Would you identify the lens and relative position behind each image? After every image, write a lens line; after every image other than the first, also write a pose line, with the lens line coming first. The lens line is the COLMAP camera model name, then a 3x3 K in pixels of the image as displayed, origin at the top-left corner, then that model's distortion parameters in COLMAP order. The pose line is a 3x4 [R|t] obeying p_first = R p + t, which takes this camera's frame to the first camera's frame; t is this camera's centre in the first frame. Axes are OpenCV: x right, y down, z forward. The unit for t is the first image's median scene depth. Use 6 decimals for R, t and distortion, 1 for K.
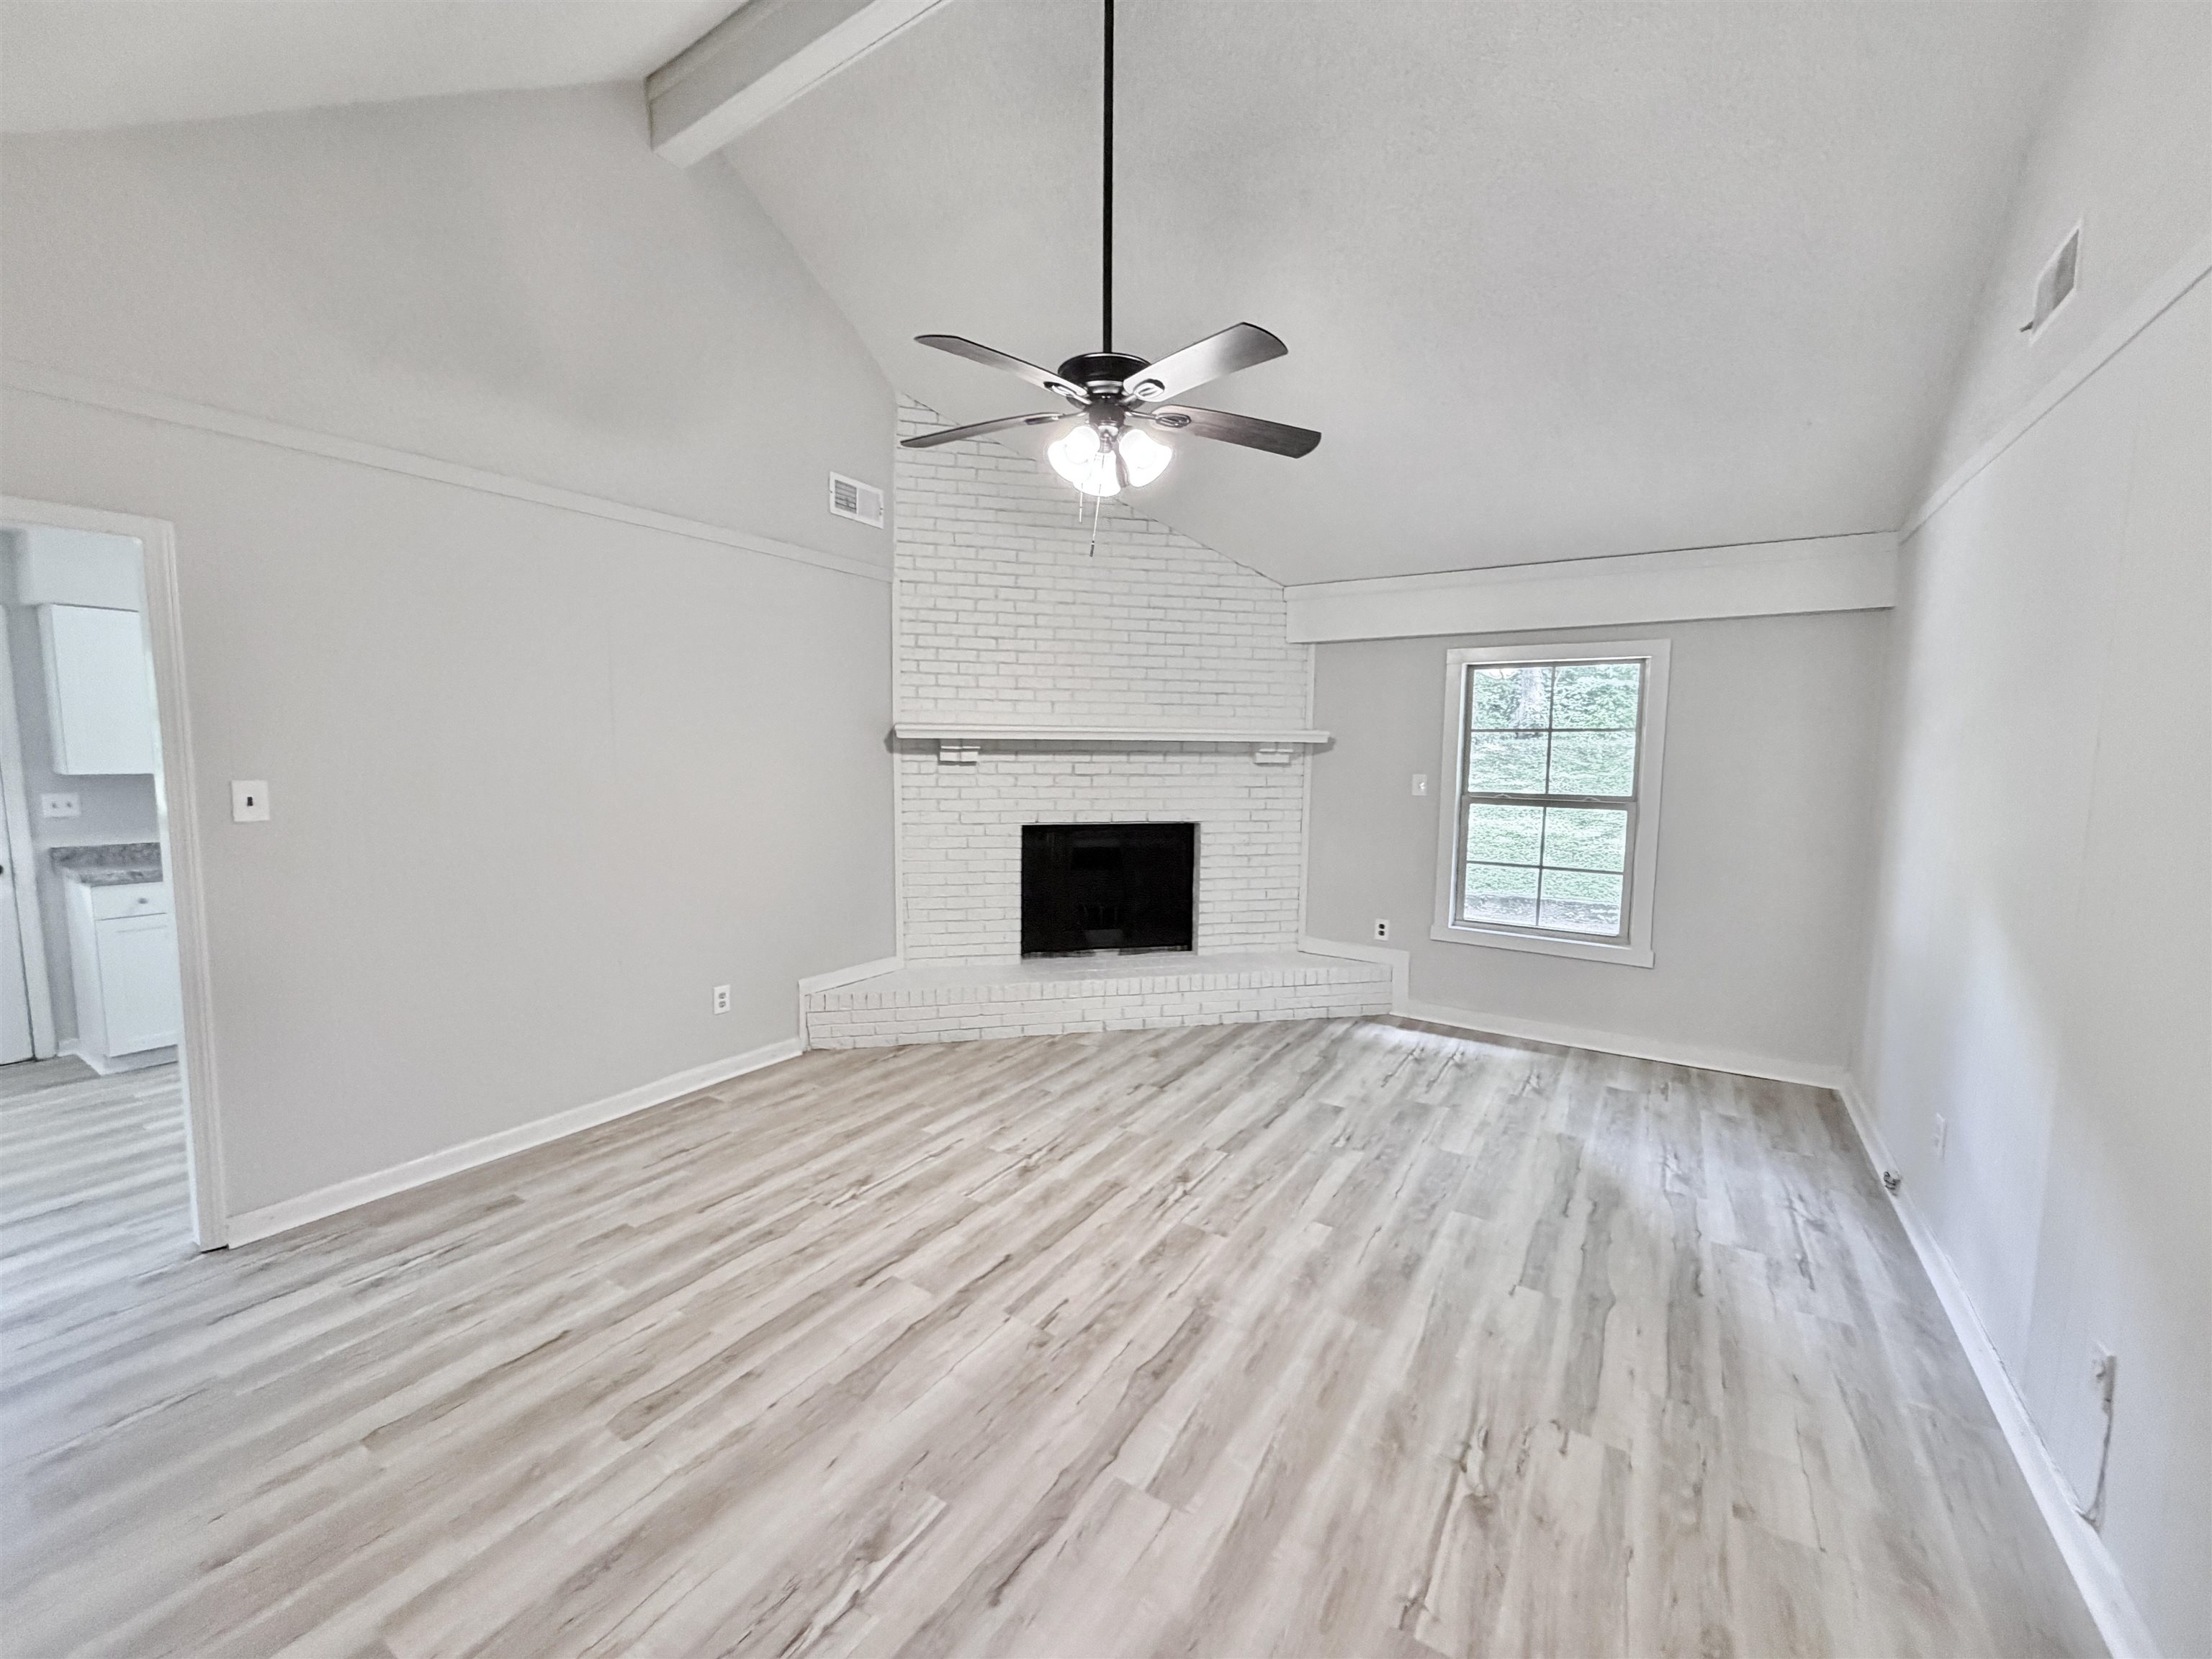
lens RADIAL K [[886.0, 0, 1089.2], [0, 886.0, 830.9], [0, 0, 1]] dist [-0.000392, 0.000009]
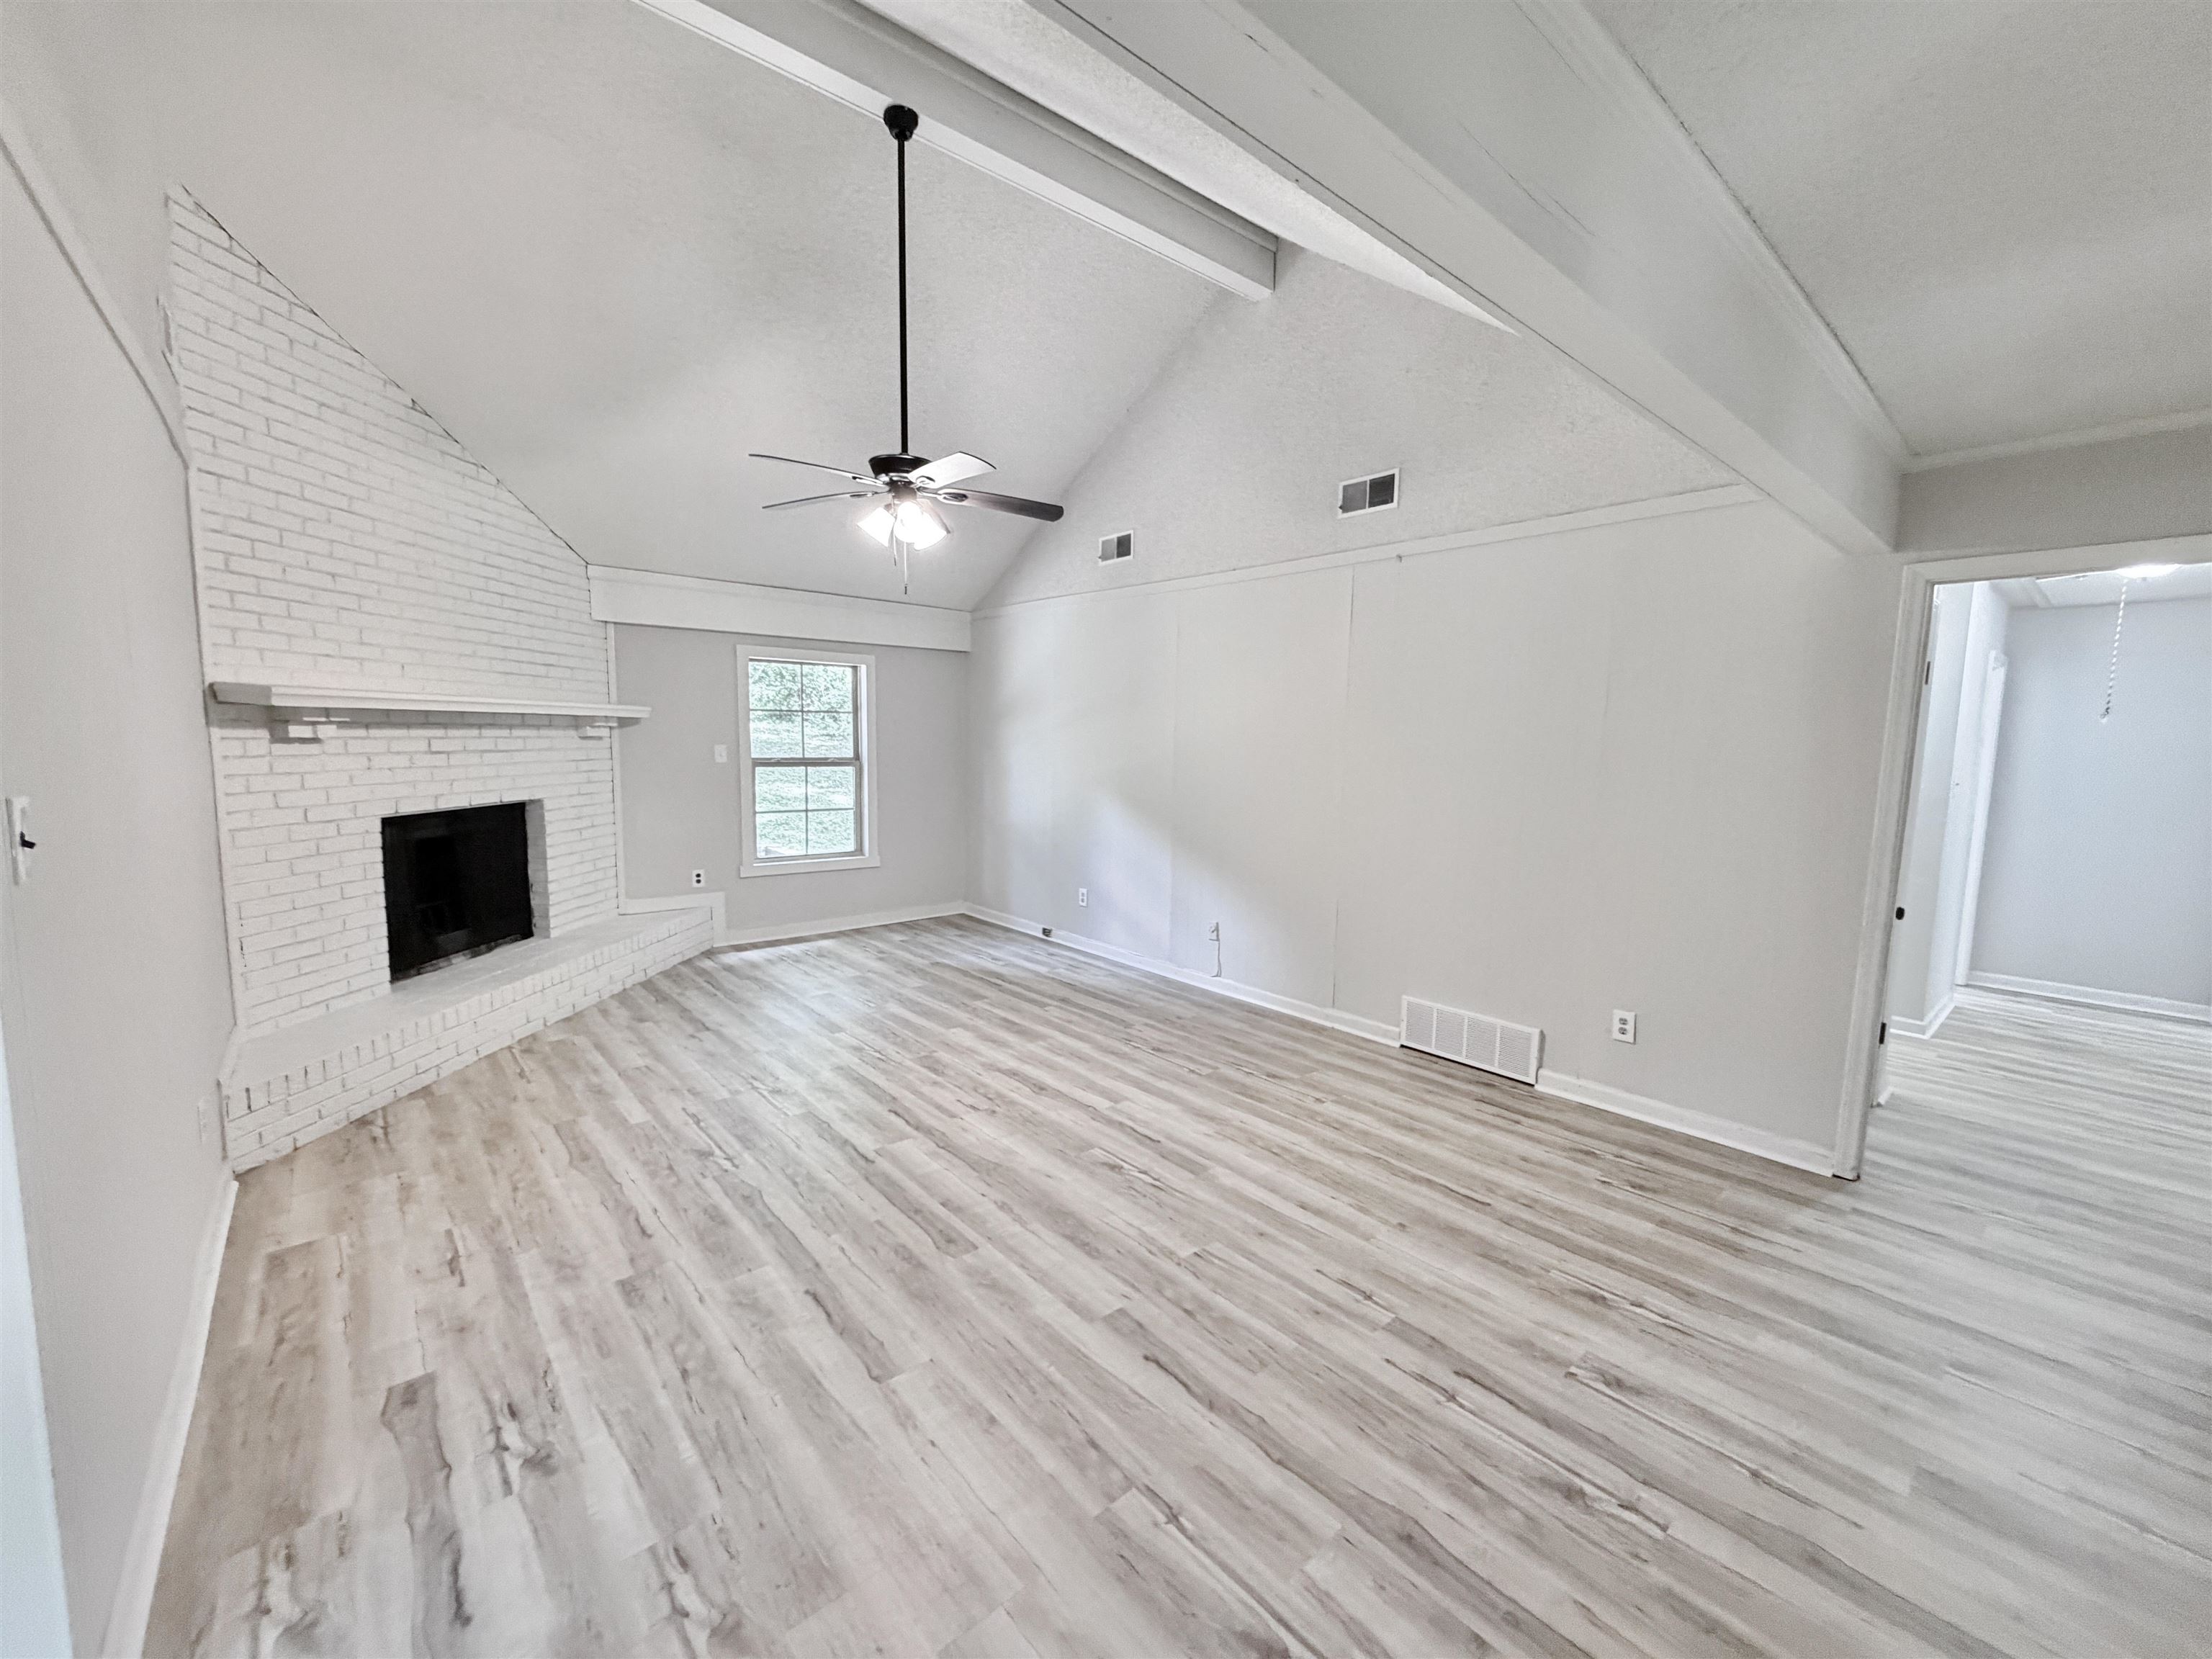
lens RADIAL K [[886.0, 0, 1102.2], [0, 886.0, 831.7], [0, 0, 1]] dist [-0.000392, 0.000009]
pose [[0.277188, -0.110986, 0.954384, -0.983702], [0.074397, 0.992803, 0.093846, -0.031017], [-0.957931, 0.044991, 0.283450, 0.238485]]
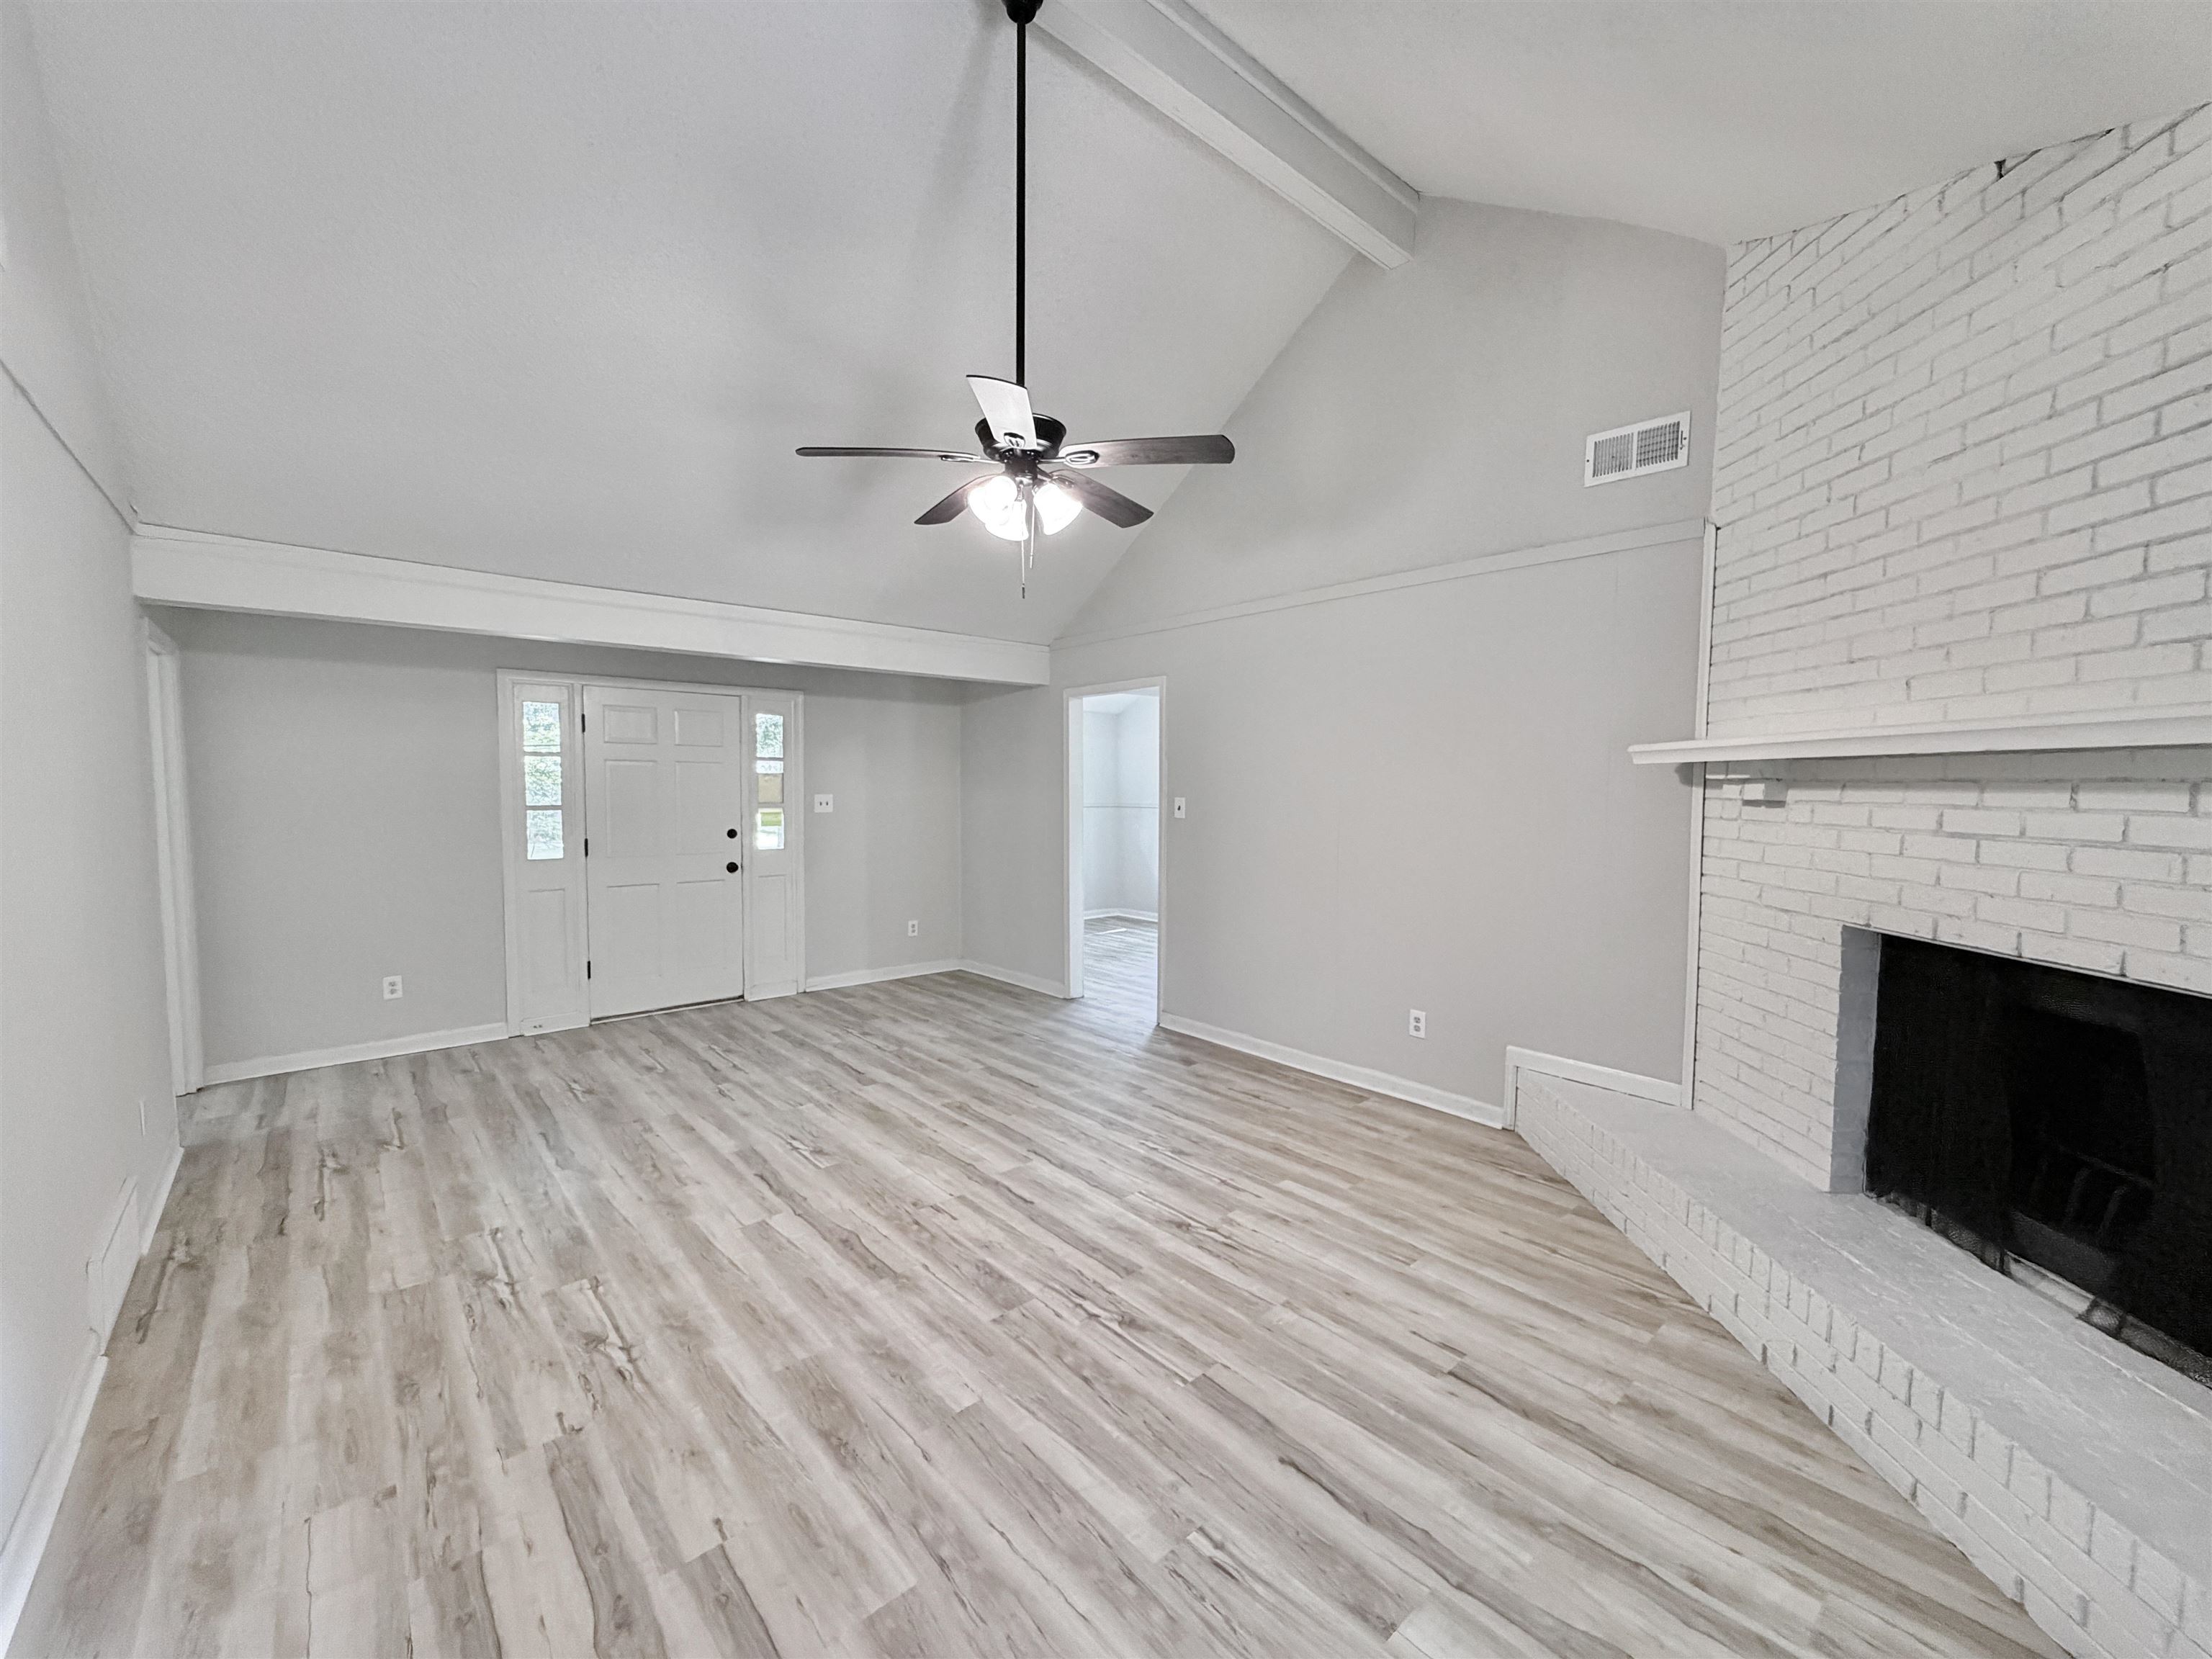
lens RADIAL K [[886.0, 0, 1103.4], [0, 886.0, 829.4], [0, 0, 1]] dist [-0.000392, 0.000009]
pose [[-0.266734, 0.041859, -0.962861, 0.801004], [-0.095846, 0.992952, 0.069718, -0.085109], [0.958992, 0.110882, -0.260842, 1.076447]]
